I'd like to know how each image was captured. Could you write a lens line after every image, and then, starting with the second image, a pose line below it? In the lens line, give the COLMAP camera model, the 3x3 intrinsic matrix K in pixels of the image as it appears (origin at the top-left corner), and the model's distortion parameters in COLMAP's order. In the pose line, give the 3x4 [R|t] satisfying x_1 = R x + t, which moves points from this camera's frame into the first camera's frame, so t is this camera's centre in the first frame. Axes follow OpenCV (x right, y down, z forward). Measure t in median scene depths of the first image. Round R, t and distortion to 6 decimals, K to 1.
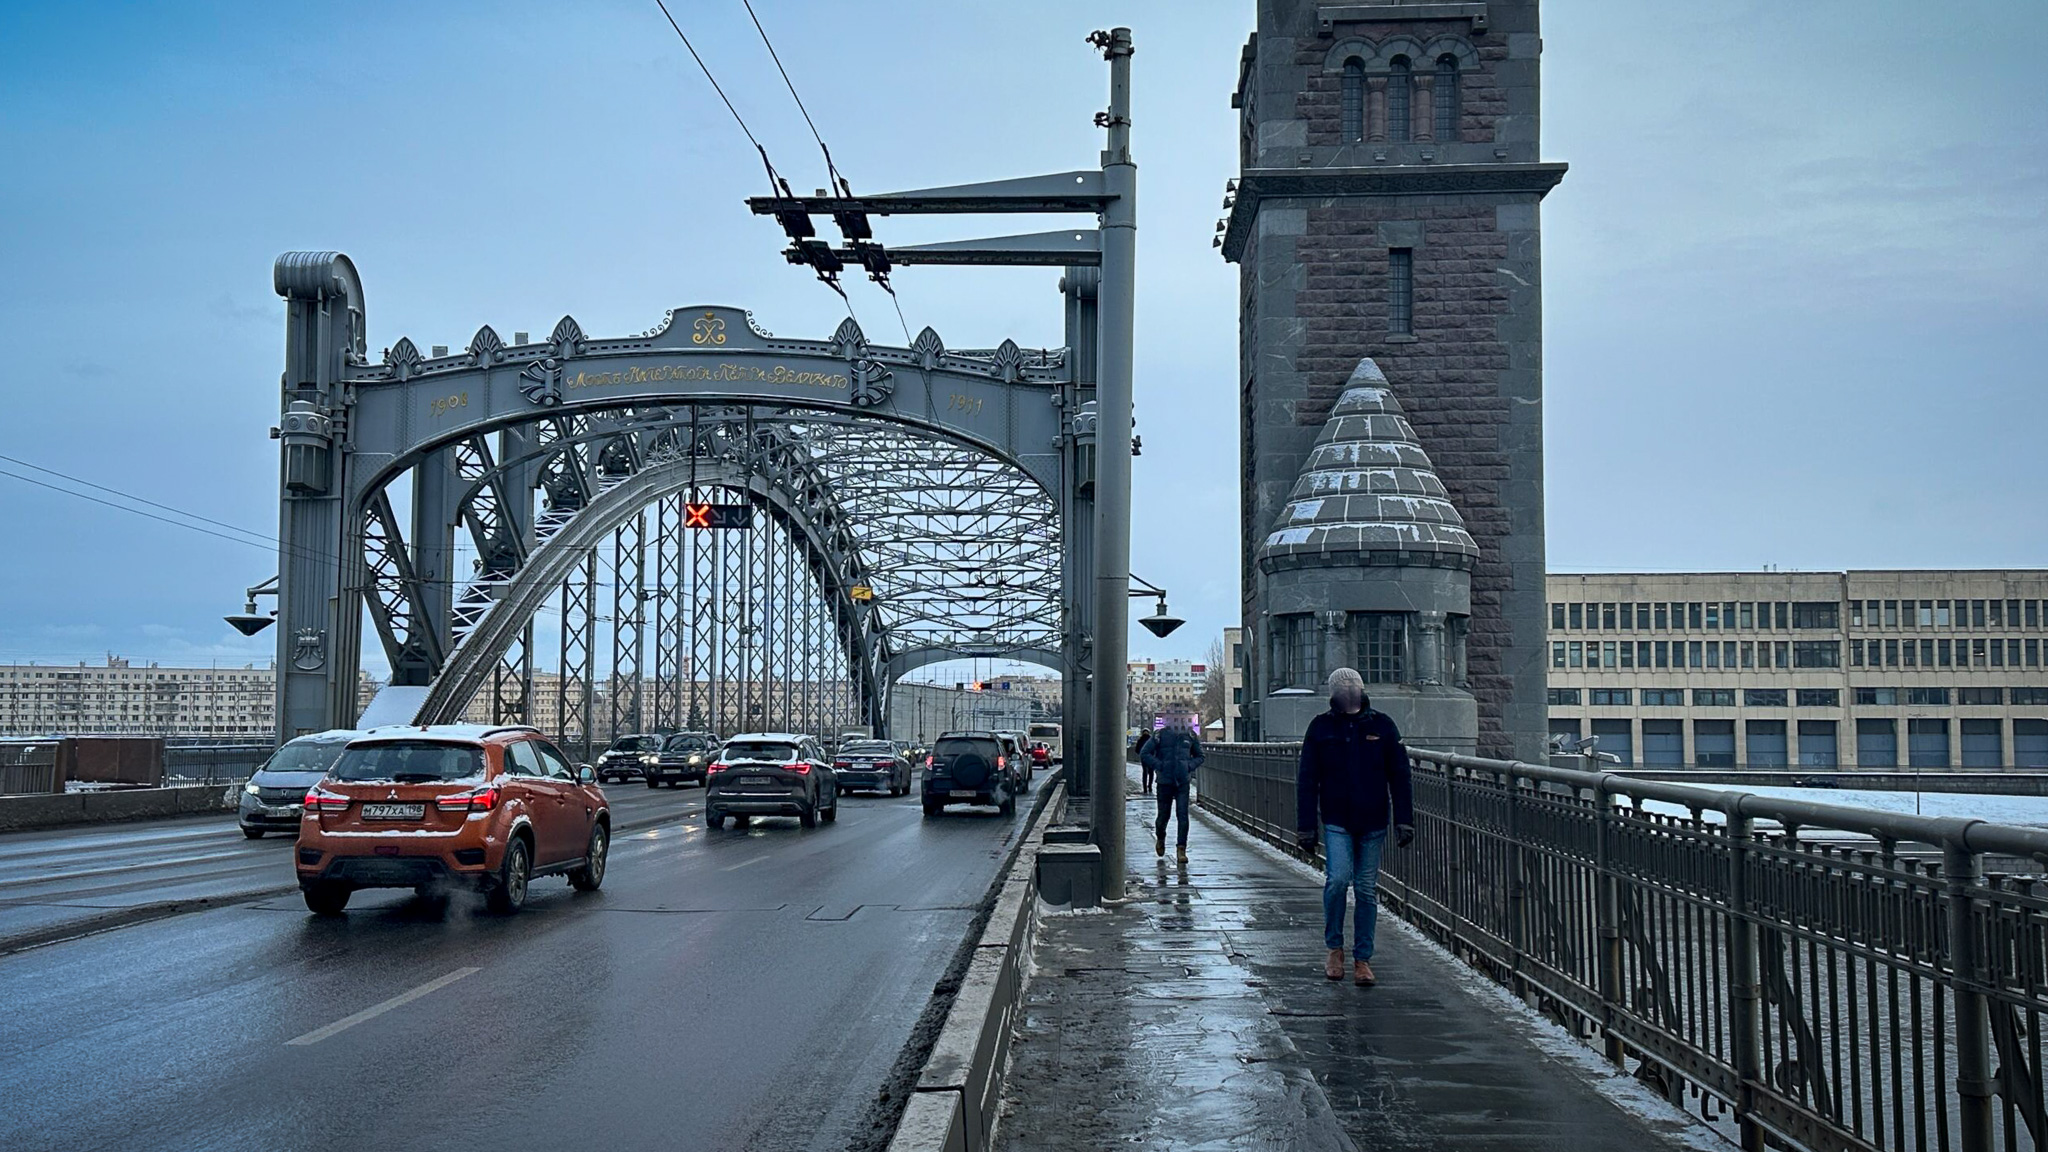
lens RADIAL K [[1893.9, 0, 1024.9], [0, 1893.9, 577.5], [0, 0, 1]] dist [0.009935, 0.000000]
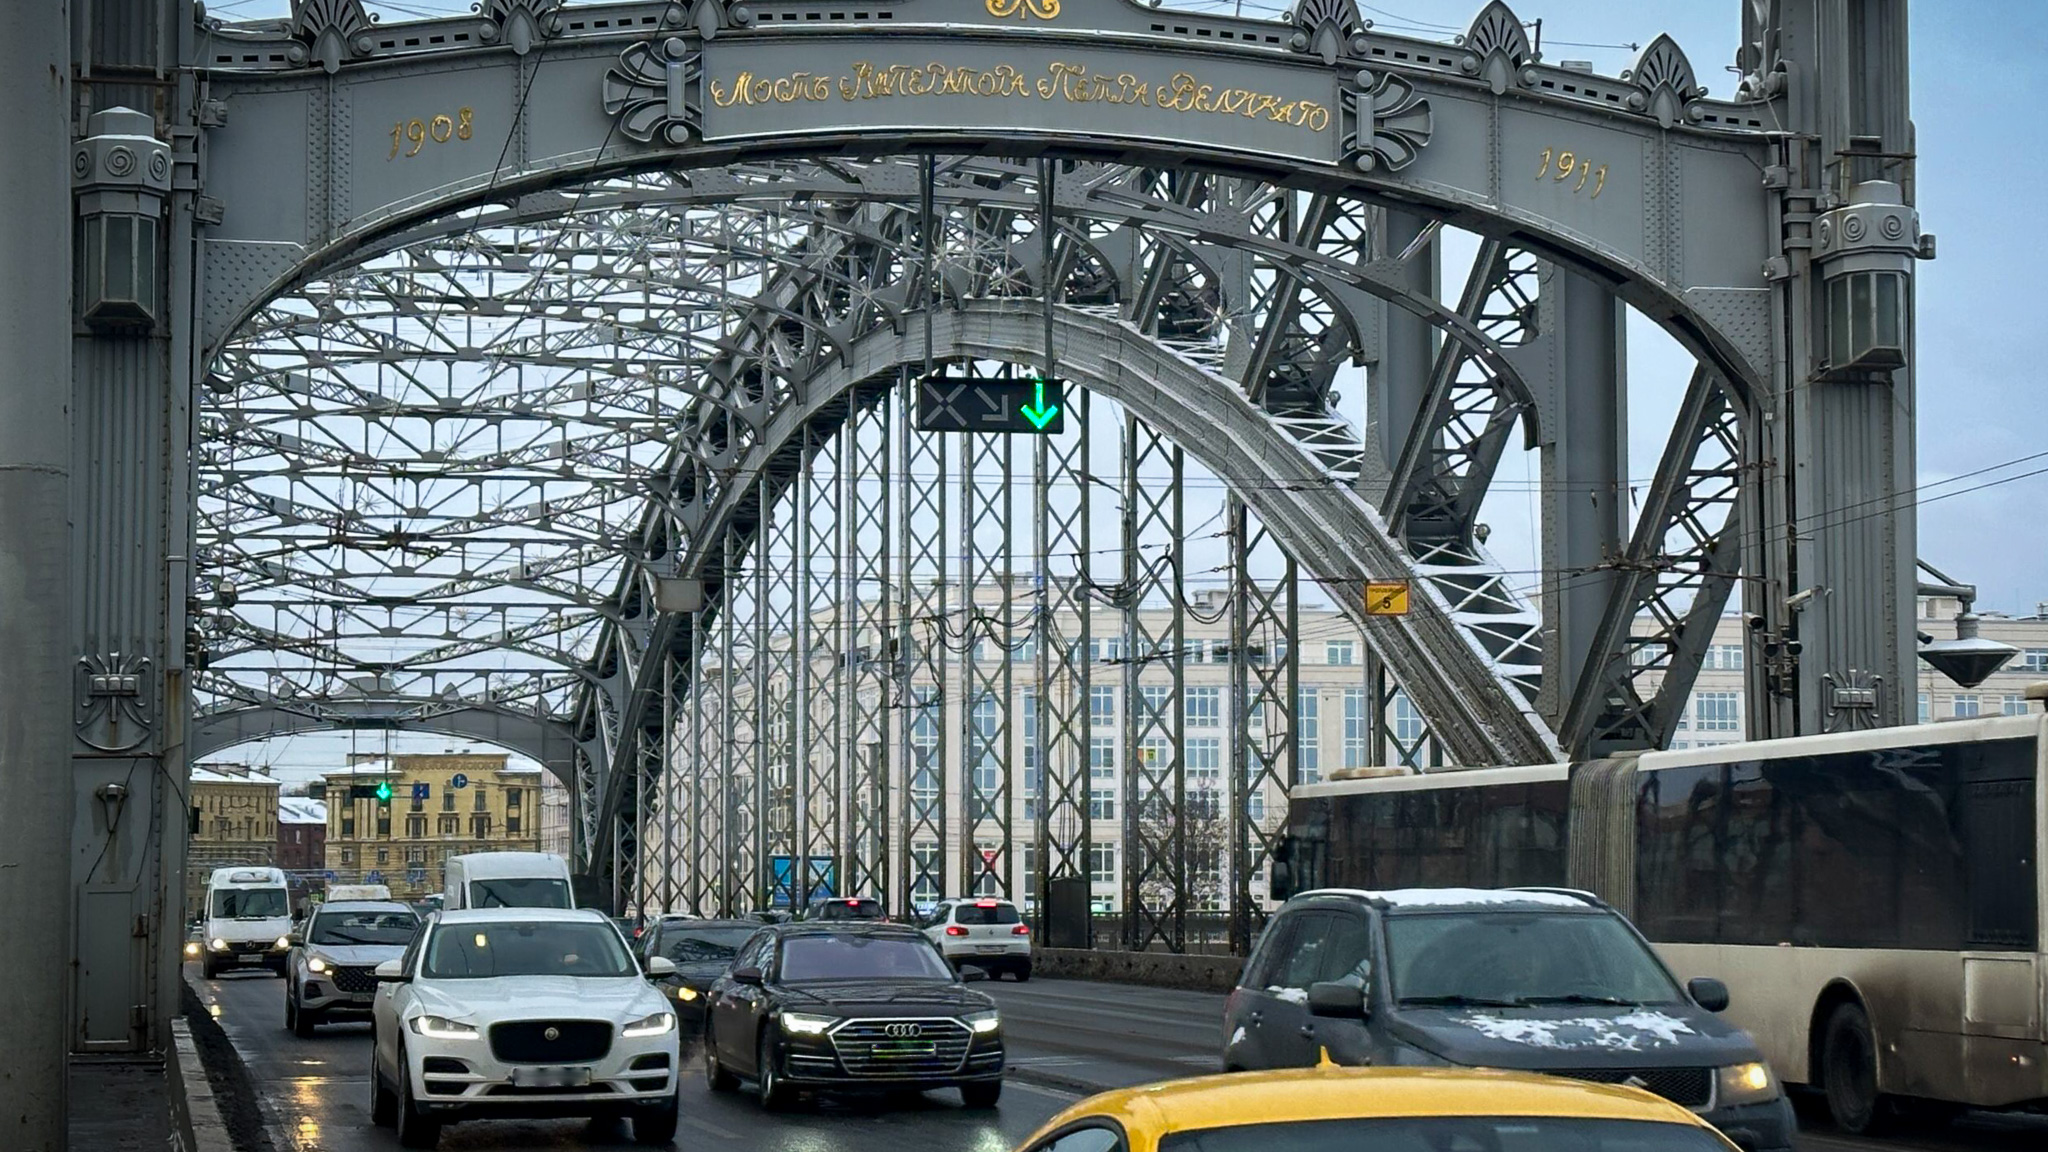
lens RADIAL K [[4003.9, 0, 1040.1], [0, 4003.9, 566.4], [0, 0, 1]] dist [0.108947, 0.000000]
pose [[0.980231, 0.014351, 0.197334, -0.346166], [-0.014542, 0.999894, -0.000481, 0.005376], [-0.197320, -0.002398, 0.980336, 0.081132]]
